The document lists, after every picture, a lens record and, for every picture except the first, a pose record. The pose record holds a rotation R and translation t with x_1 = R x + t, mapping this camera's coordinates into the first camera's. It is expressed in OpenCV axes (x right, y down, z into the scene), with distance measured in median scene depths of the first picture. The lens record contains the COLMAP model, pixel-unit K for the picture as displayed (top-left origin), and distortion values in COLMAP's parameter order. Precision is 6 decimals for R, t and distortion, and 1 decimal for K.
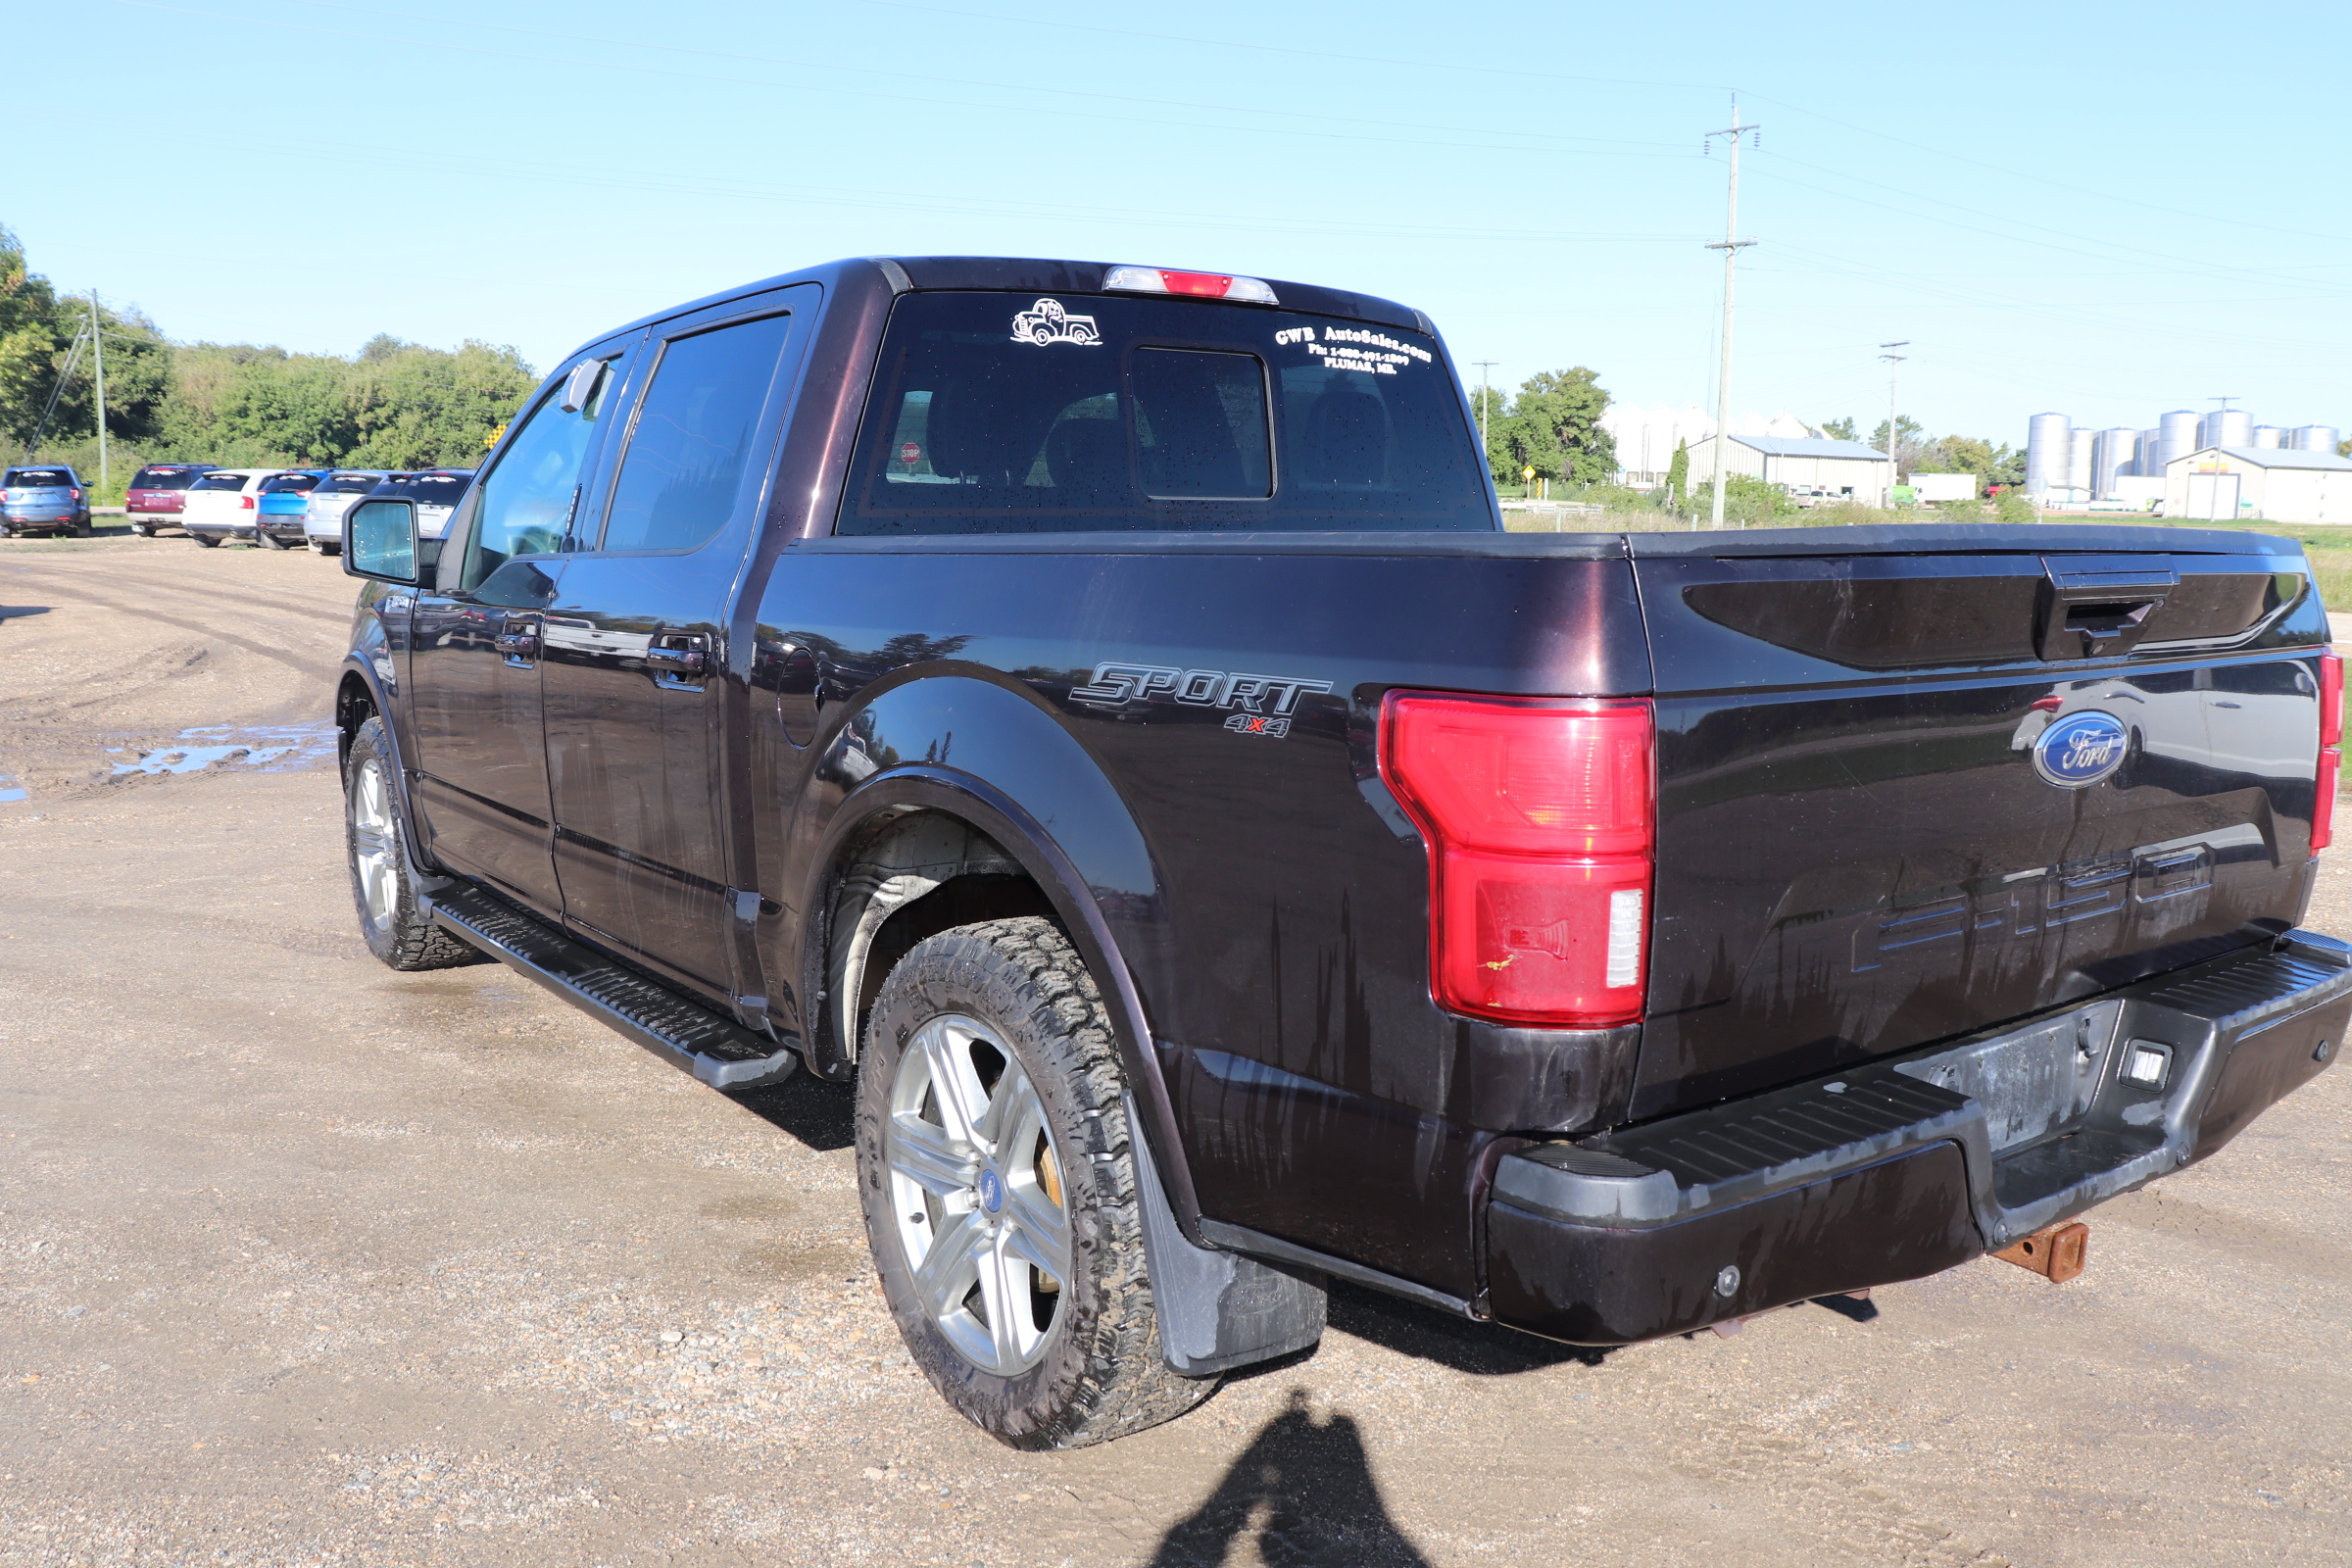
lens RADIAL K [[1925.8, 0, 1176.0], [0, 1925.8, 784.0], [0, 0, 1]] dist [-0.166325, 0.147172]
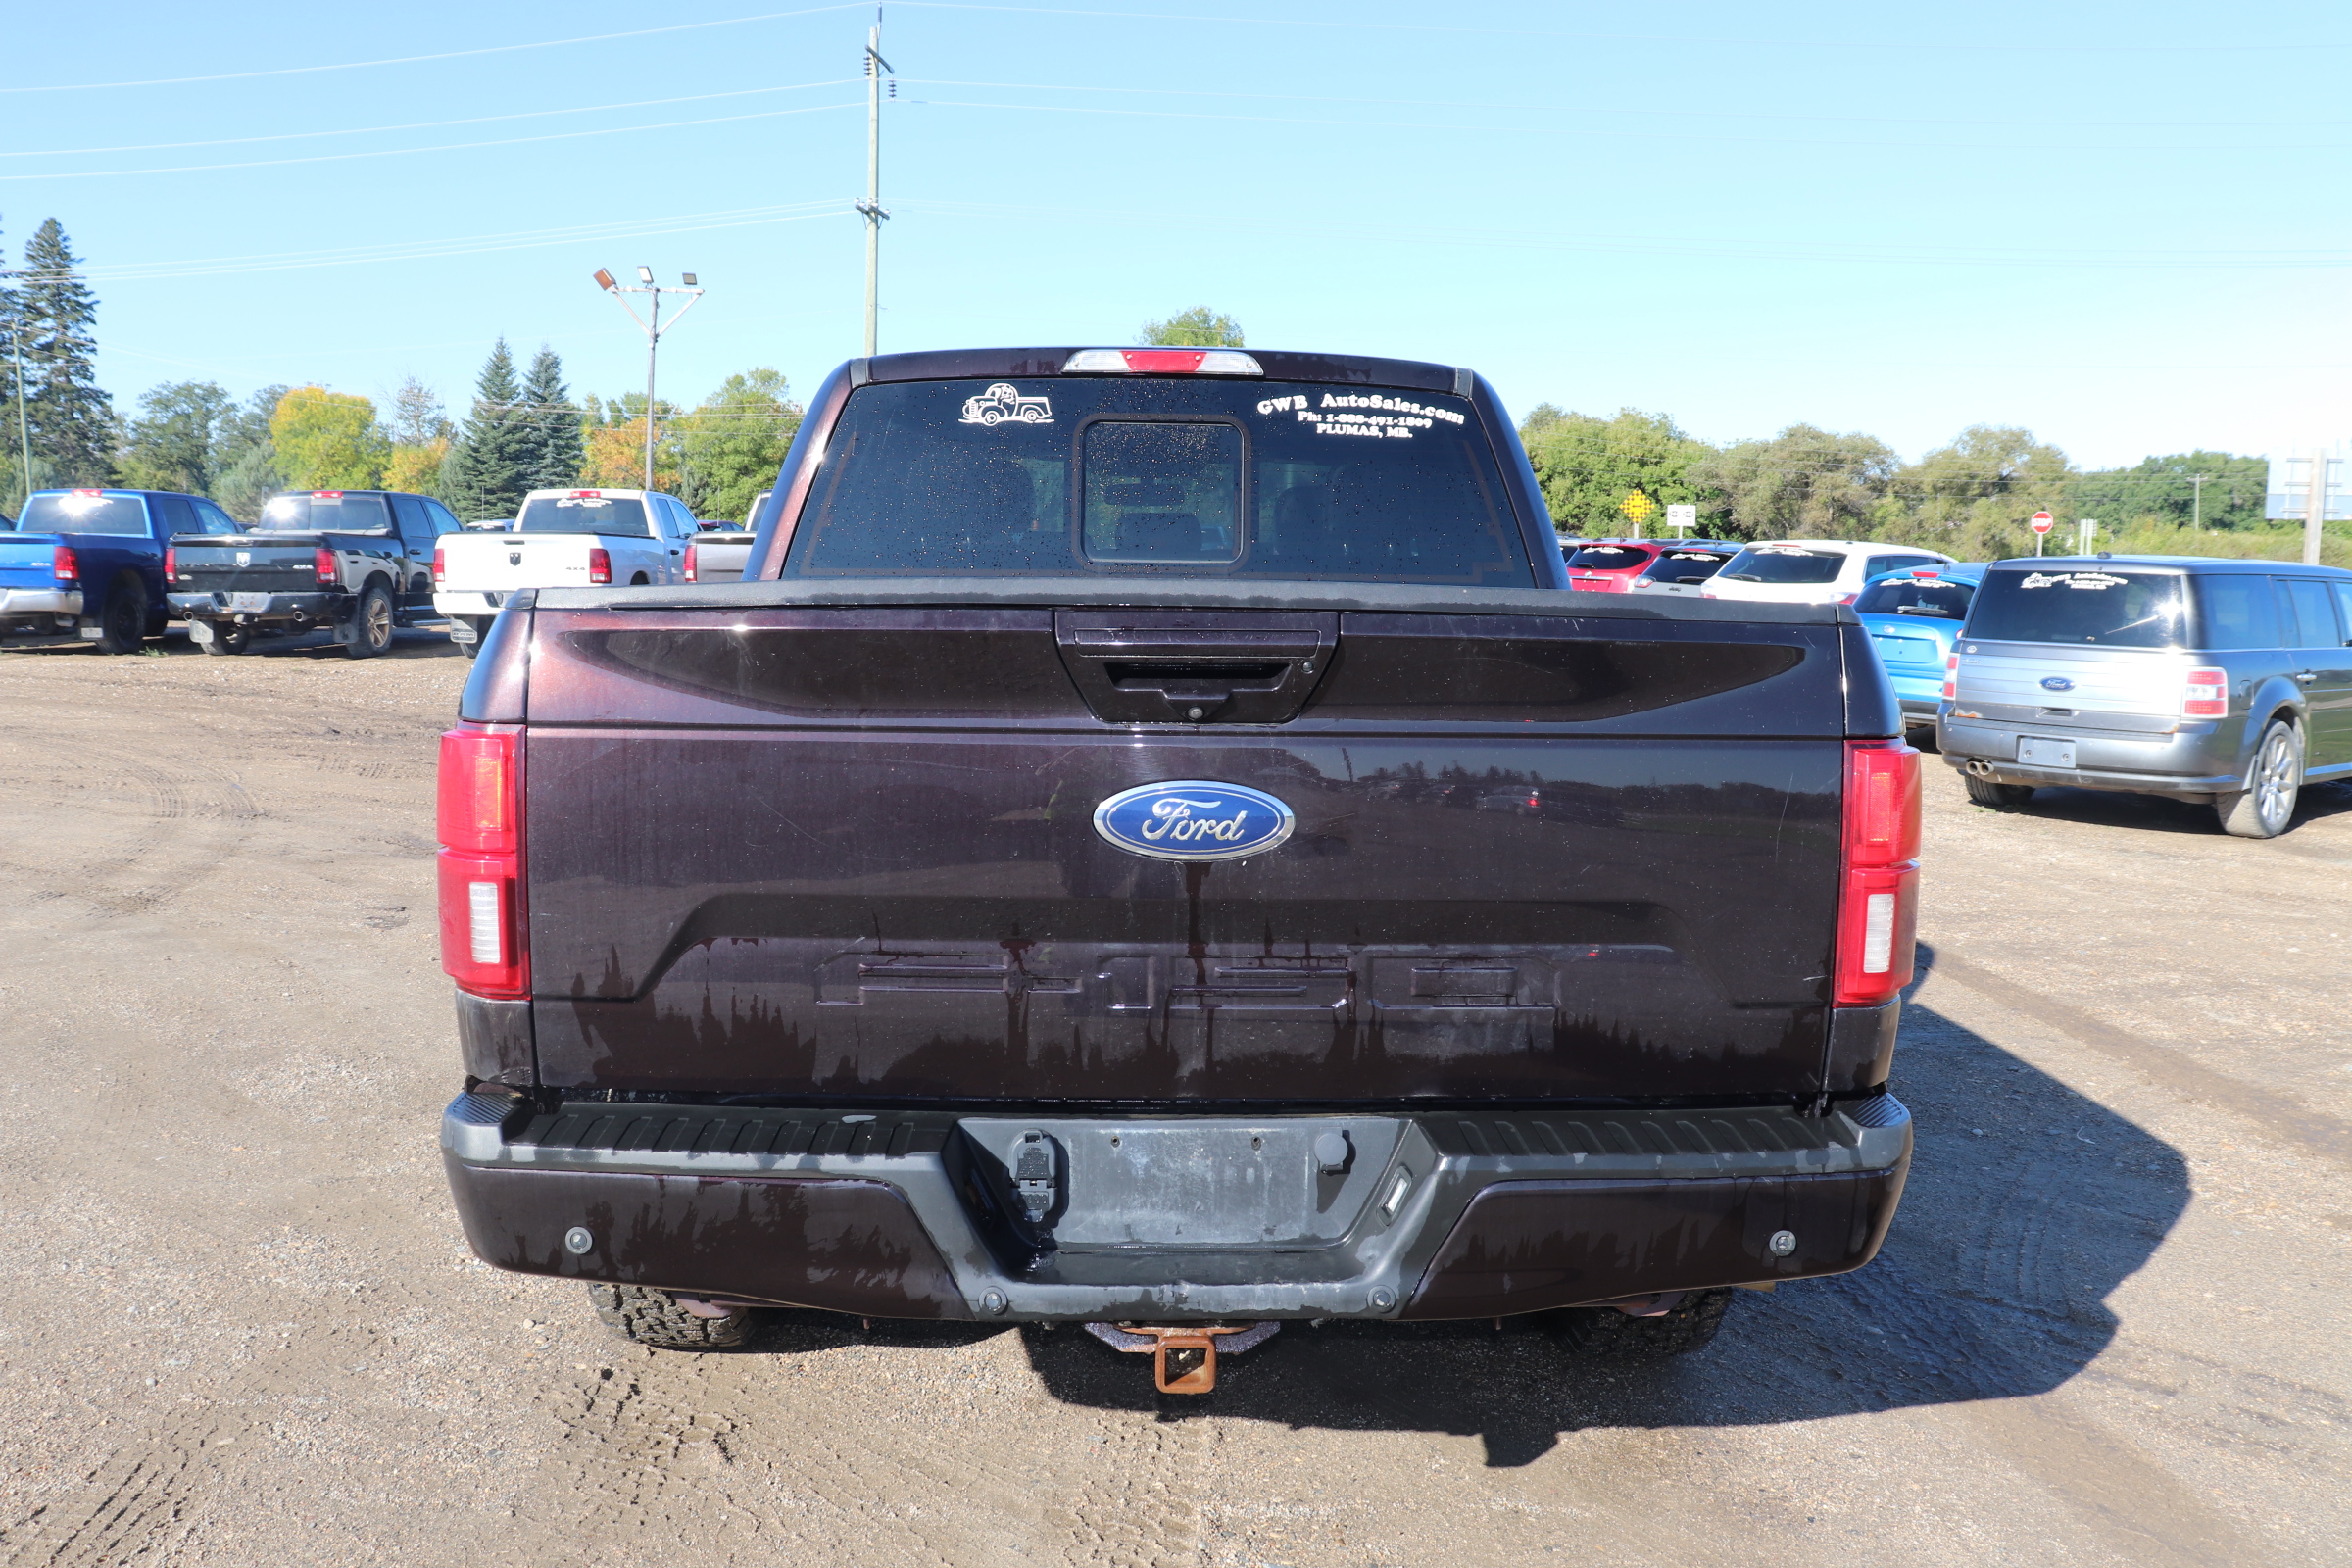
lens RADIAL K [[1925.8, 0, 1176.0], [0, 1925.8, 784.0], [0, 0, 1]] dist [-0.166325, 0.147172]
pose [[0.825840, 0.068940, -0.559675, 0.052782], [-0.088162, 0.996079, -0.007392, -0.001513], [0.556971, 0.055447, 0.828679, 0.010492]]
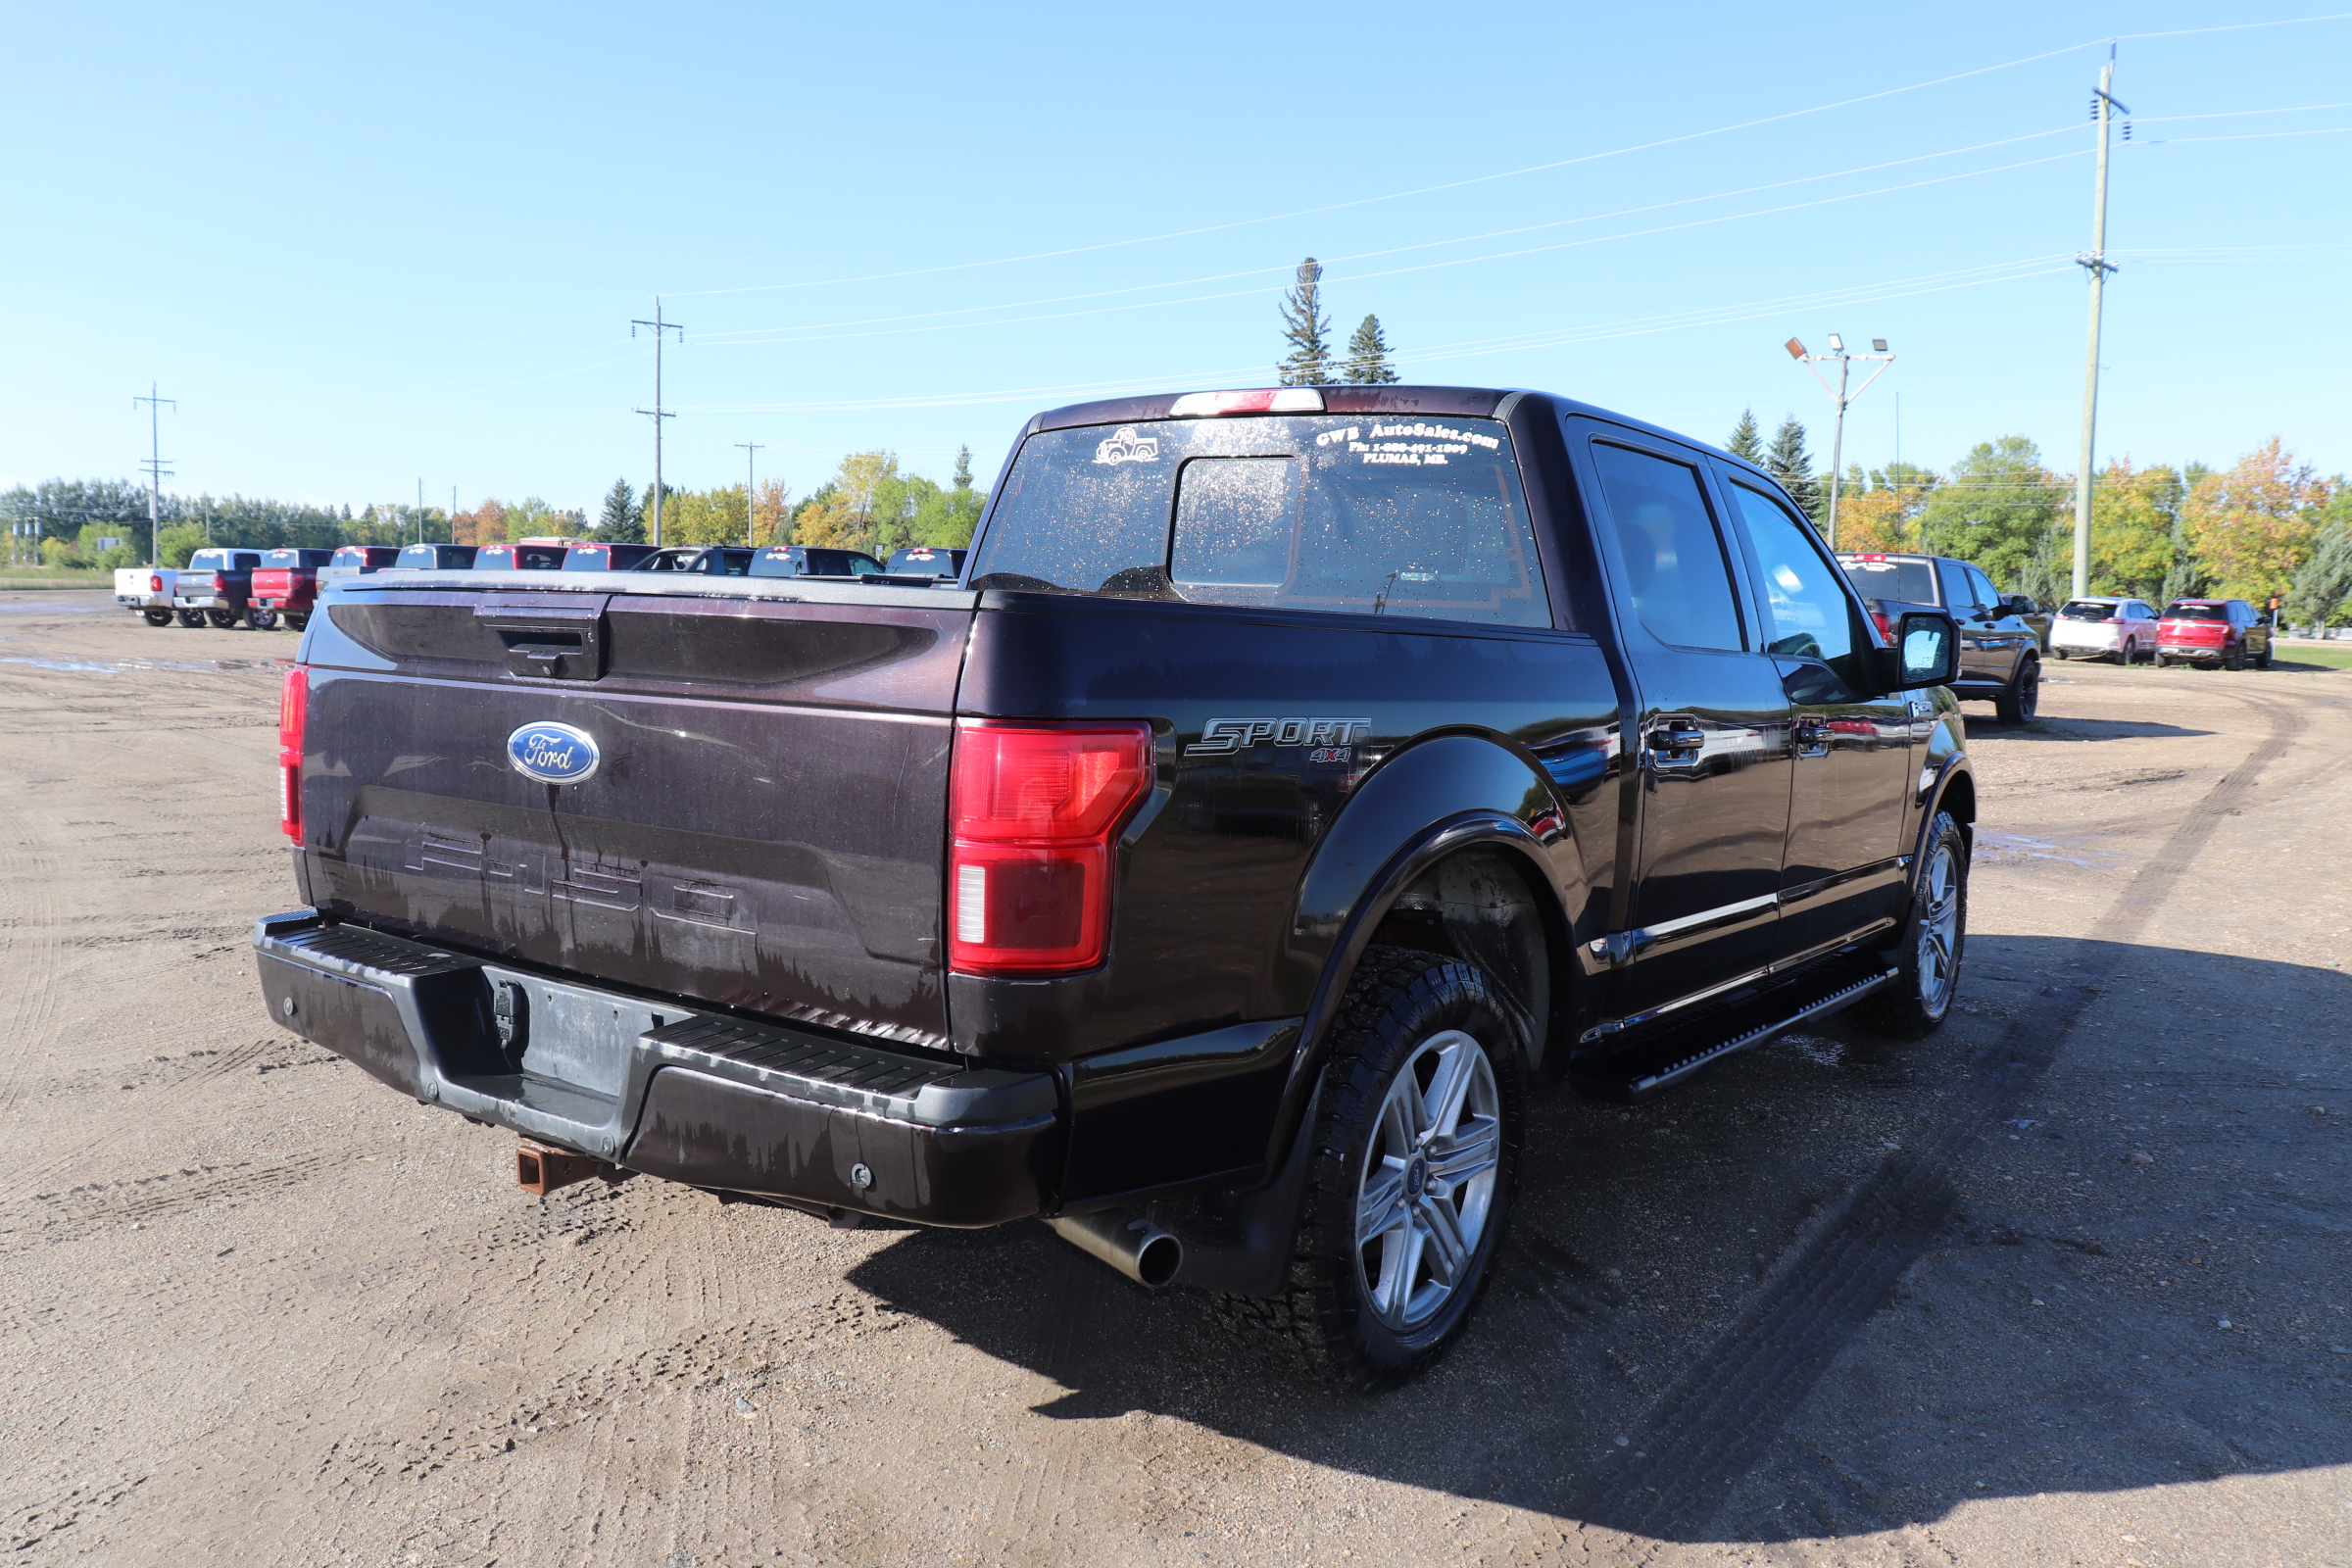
lens RADIAL K [[1930.7, 0, 1165.9], [0, 1930.7, 768.9], [0, 0, 1]] dist [-0.174051, 0.163723]
pose [[0.309299, 0.083527, -0.947290, 0.093408], [-0.164075, 0.985884, 0.033358, -0.006028], [0.936704, 0.145109, 0.318637, 0.051171]]
